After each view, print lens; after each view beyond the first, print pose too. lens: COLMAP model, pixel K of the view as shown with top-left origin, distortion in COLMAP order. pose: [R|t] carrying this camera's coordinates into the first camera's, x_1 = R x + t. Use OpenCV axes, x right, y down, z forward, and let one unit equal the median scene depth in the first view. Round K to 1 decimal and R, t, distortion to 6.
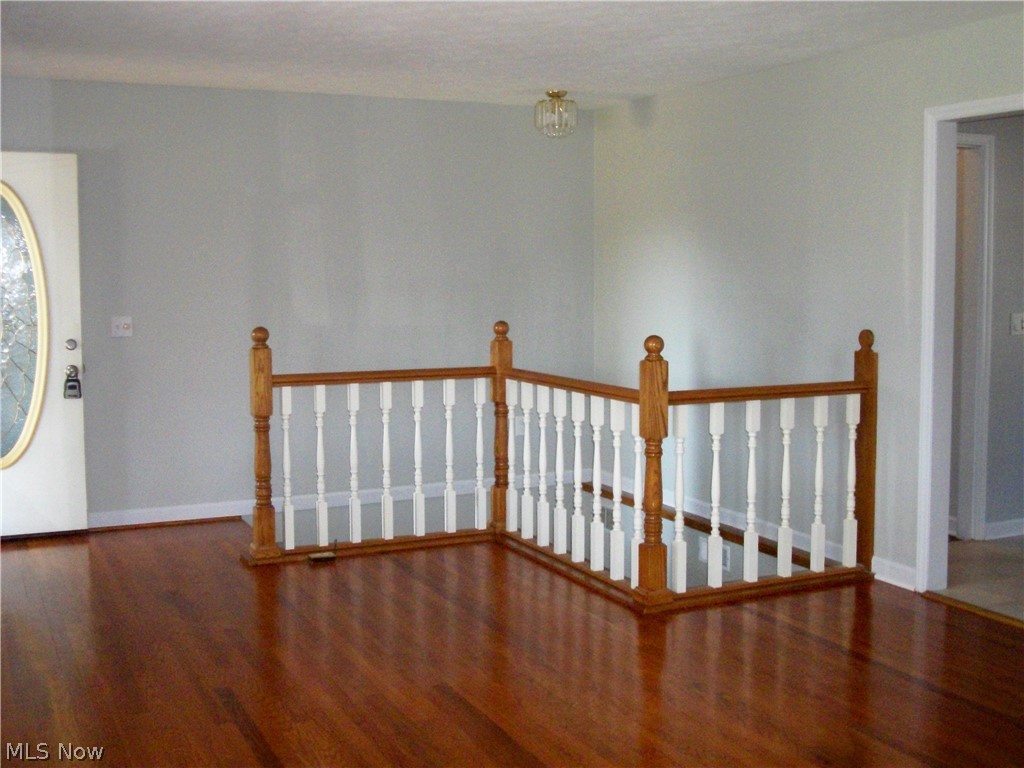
lens RADIAL K [[1182.8, 0, 532.4], [0, 1182.8, 364.3], [0, 0, 1]] dist [-0.078200, -0.000569]
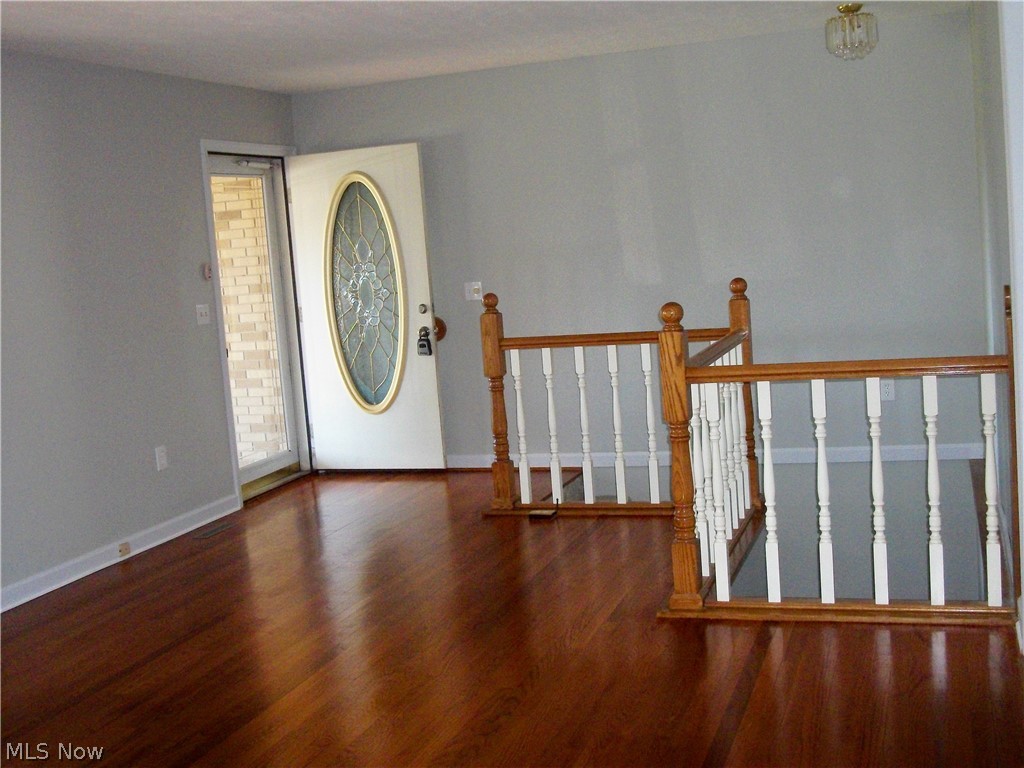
lens RADIAL K [[1182.8, 0, 532.4], [0, 1182.8, 364.3], [0, 0, 1]] dist [-0.078200, -0.000569]
pose [[0.702363, 0.022832, -0.711452, 0.546835], [0.020564, 0.998417, 0.052342, -0.022350], [0.711521, -0.051394, 0.700782, 0.270340]]
